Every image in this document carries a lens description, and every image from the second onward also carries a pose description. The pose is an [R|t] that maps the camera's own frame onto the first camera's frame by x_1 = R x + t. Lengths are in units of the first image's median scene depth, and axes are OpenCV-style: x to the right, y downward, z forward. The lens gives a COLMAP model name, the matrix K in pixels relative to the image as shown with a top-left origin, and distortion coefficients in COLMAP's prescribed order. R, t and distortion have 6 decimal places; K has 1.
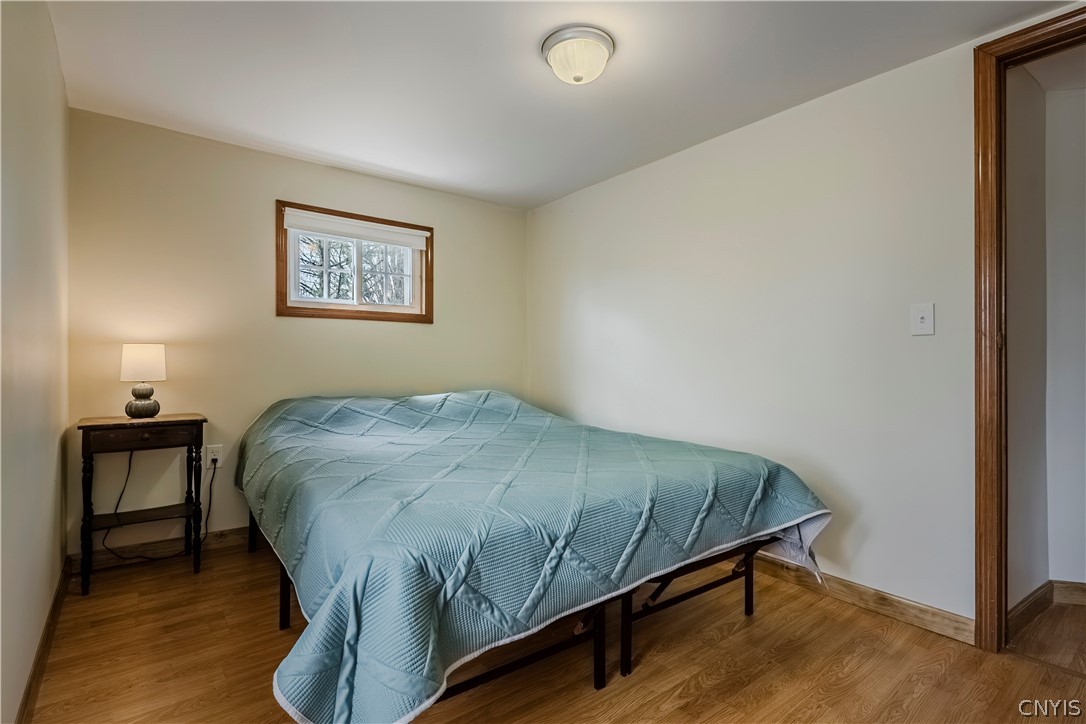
lens RADIAL K [[518.4, 0, 541.7], [0, 518.4, 360.9], [0, 0, 1]] dist [0.010851, -0.001500]
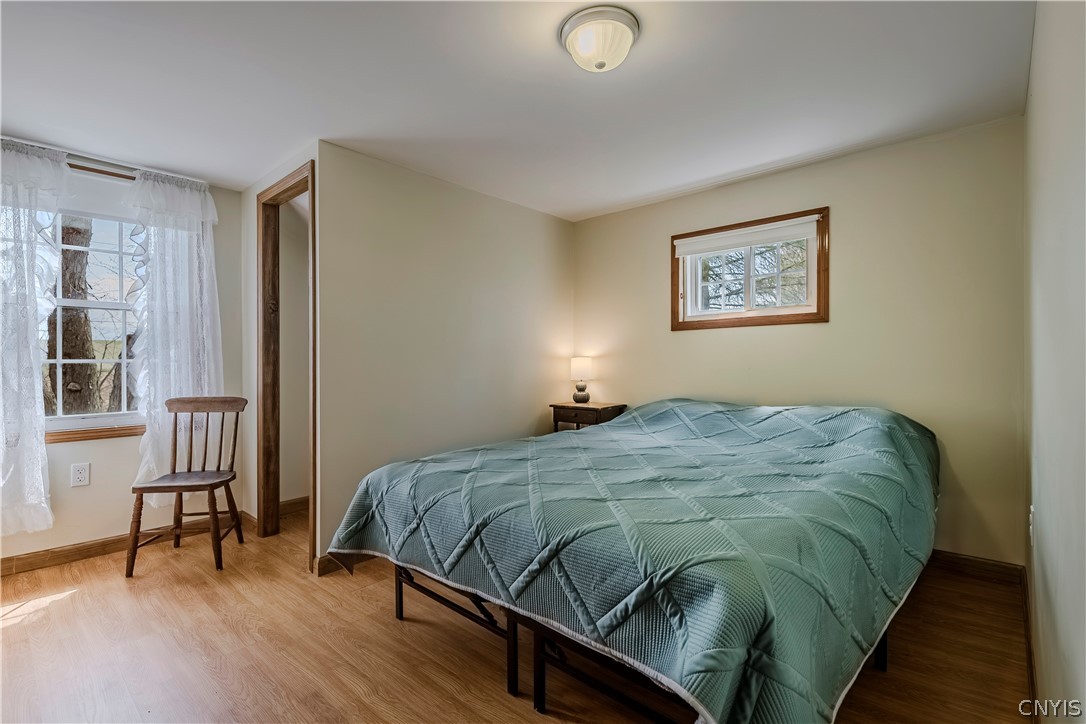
lens RADIAL K [[503.1, 0, 543.4], [0, 503.1, 366.2], [0, 0, 1]] dist [-0.002378, -0.000140]
pose [[0.180930, 0.003623, -0.983489, 0.732936], [0.010728, 0.999926, 0.005657, -0.015695], [0.983437, -0.011574, 0.180878, 0.589973]]
